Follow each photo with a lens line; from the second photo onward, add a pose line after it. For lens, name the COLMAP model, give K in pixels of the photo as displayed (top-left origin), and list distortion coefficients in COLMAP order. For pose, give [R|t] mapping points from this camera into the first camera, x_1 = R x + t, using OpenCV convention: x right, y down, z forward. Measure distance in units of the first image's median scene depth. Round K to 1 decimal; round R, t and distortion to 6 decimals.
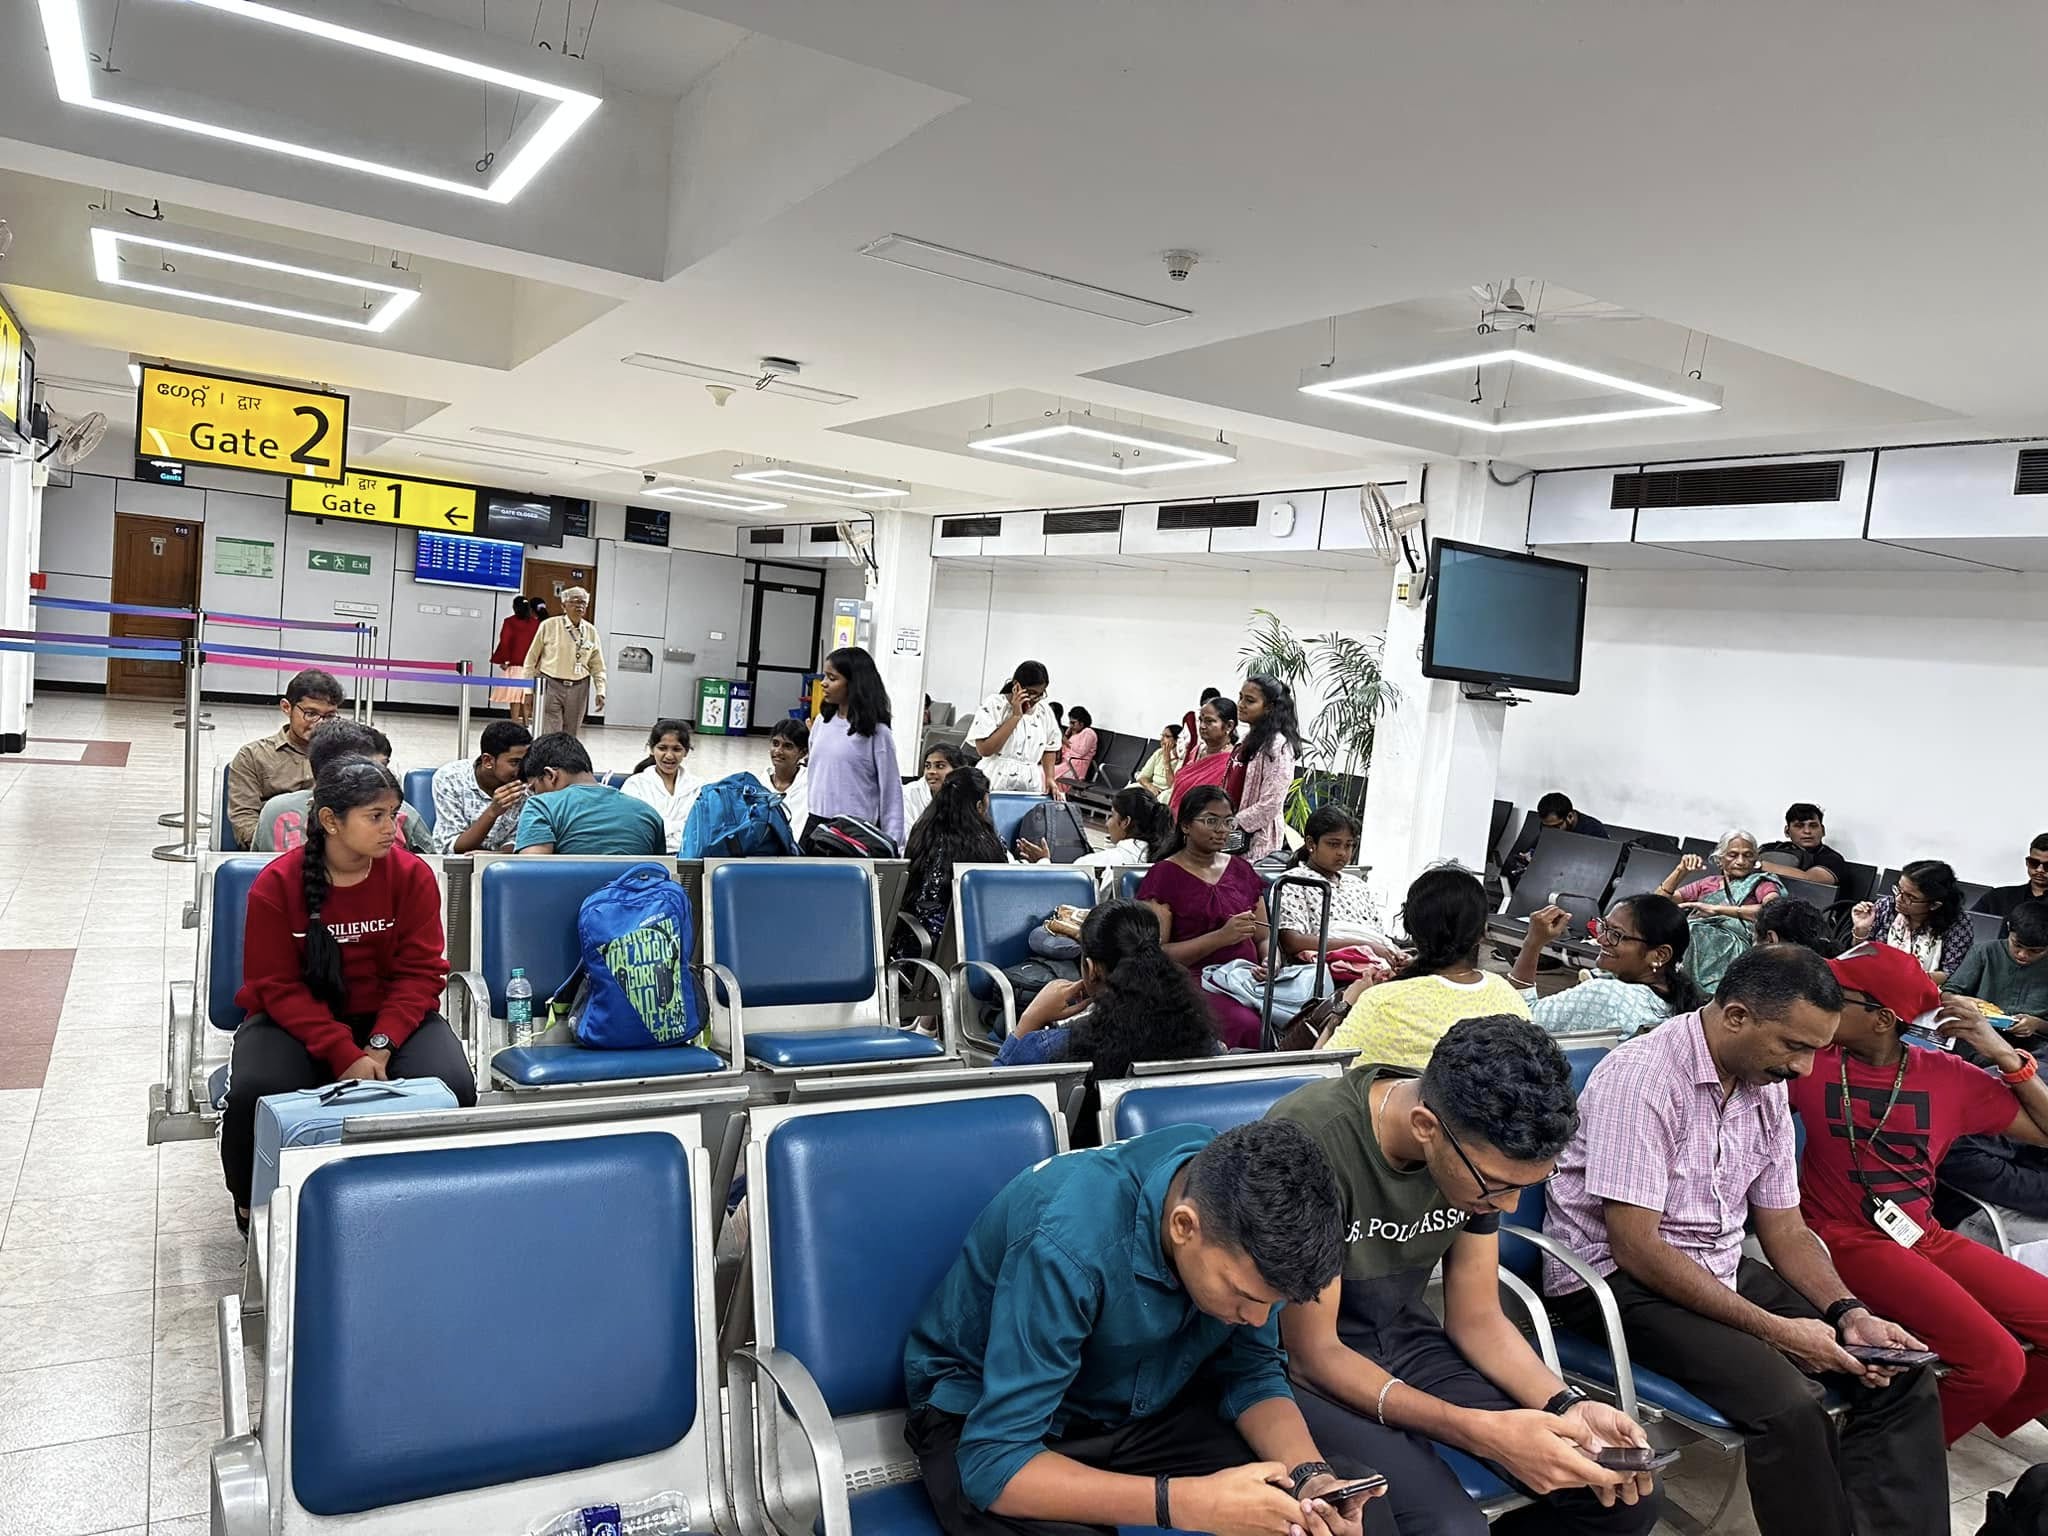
lens RADIAL K [[1488.7, 0, 1024.0], [0, 1488.7, 768.0], [0, 0, 1]] dist [0.083131, -0.110684]
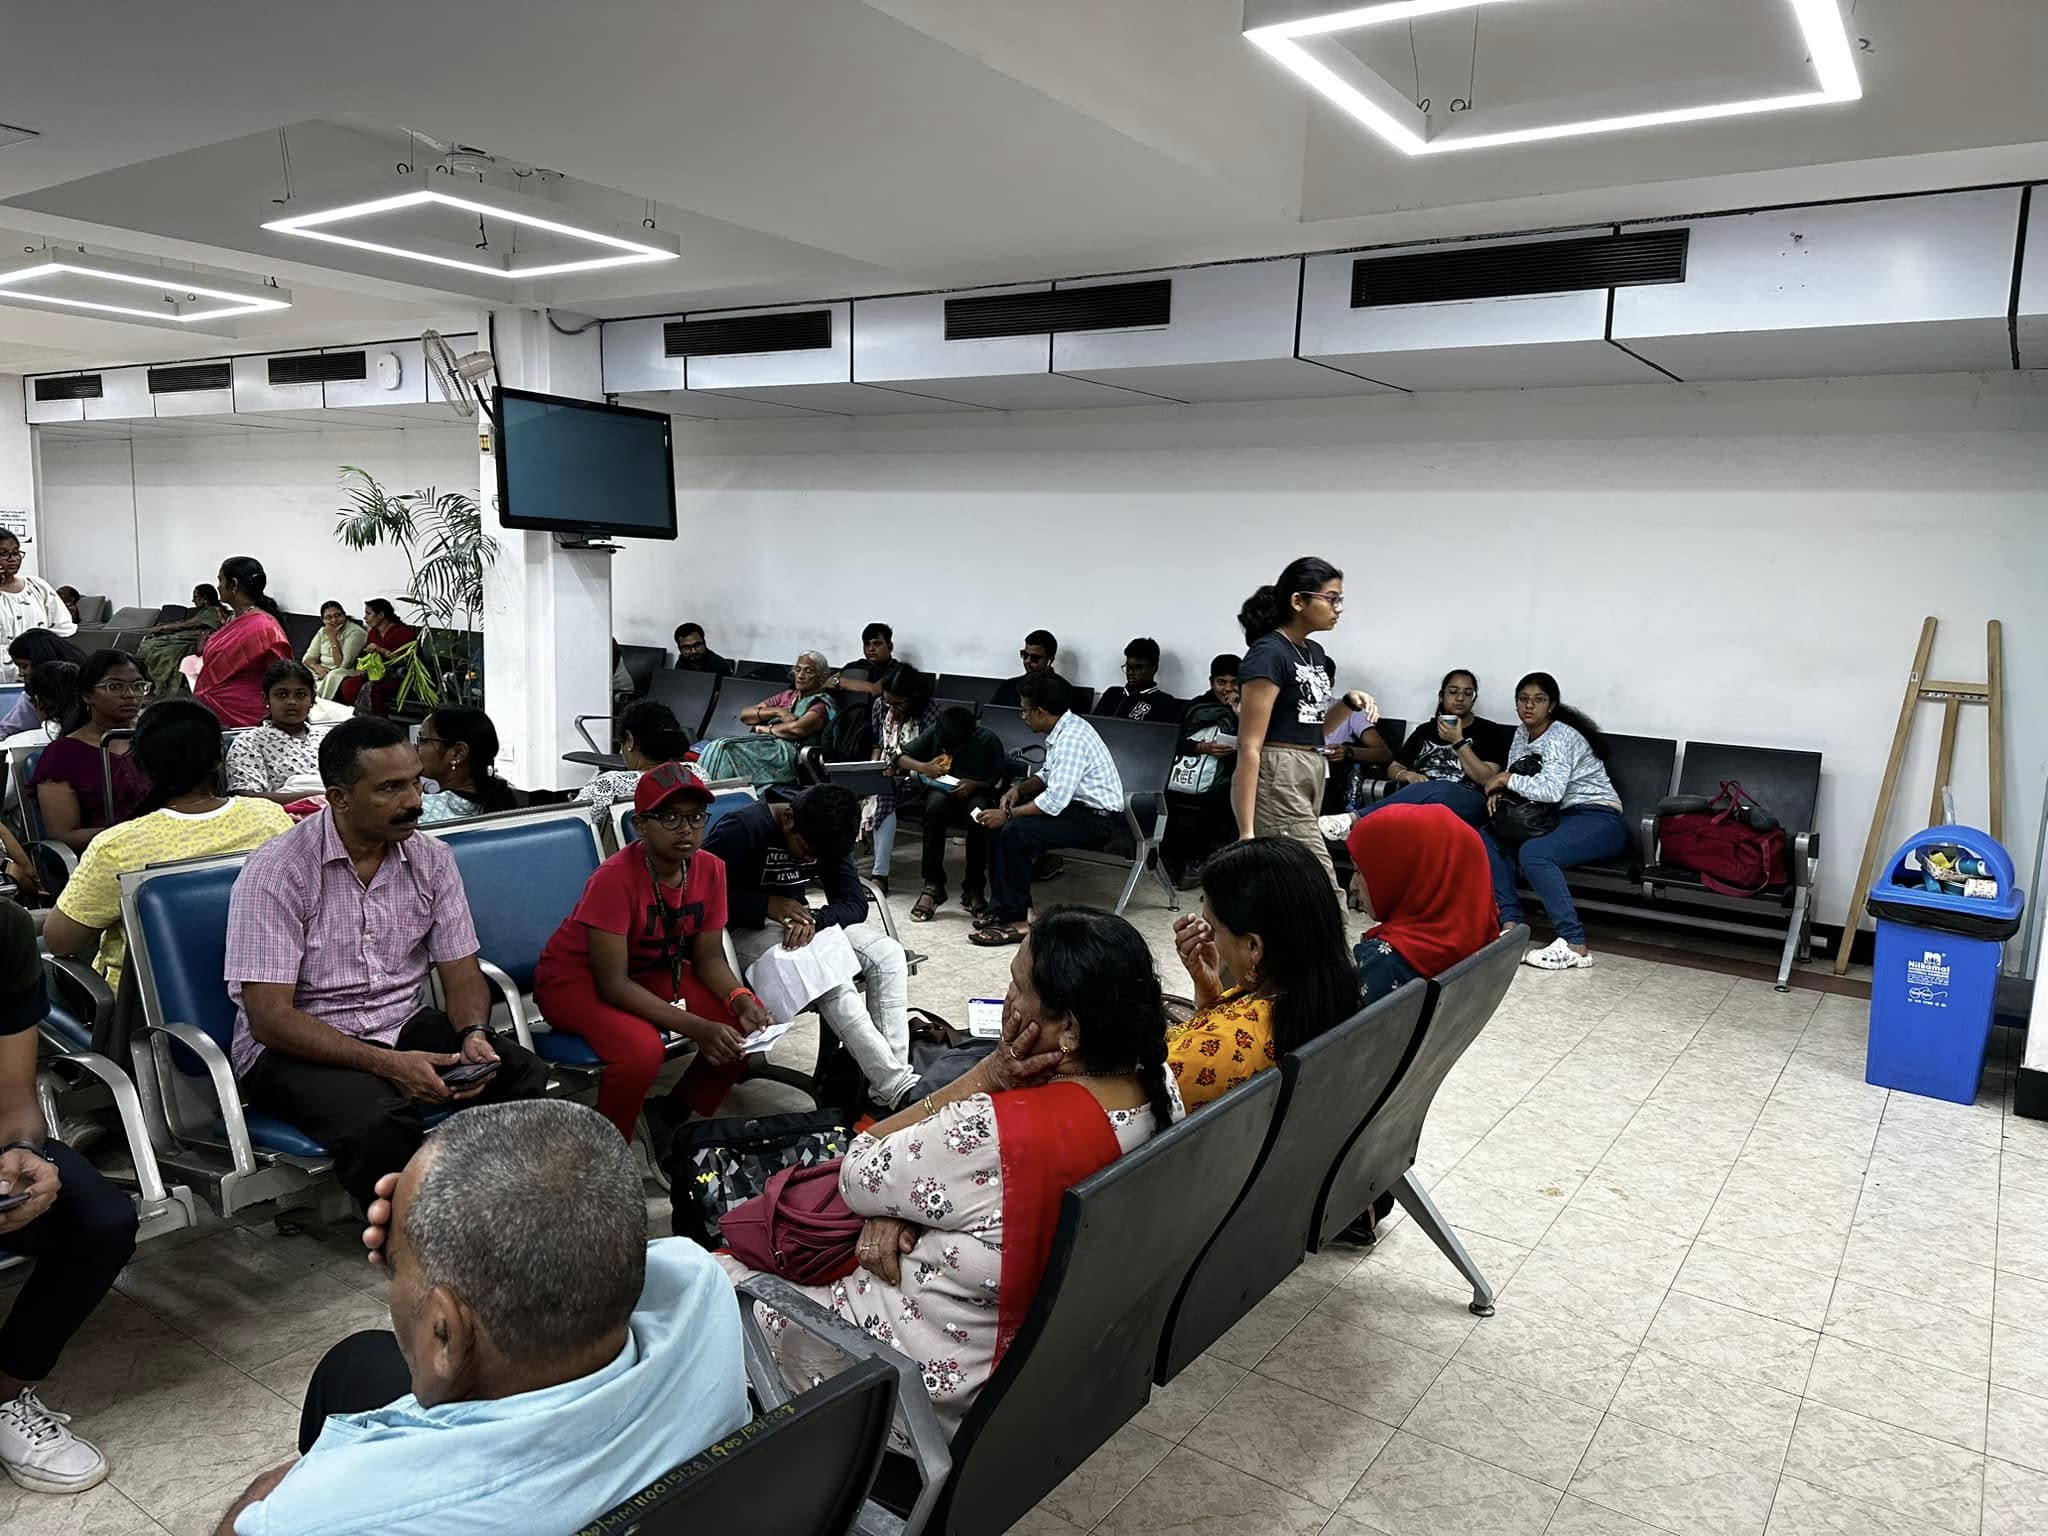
lens RADIAL K [[1488.7, 0, 1024.0], [0, 1488.7, 768.0], [0, 0, 1]] dist [0.083131, -0.110684]
pose [[0.899539, -0.125477, 0.418432, 0.133897], [0.087714, 0.990232, 0.108380, 0.018721], [-0.427944, -0.060790, 0.901758, -0.063649]]
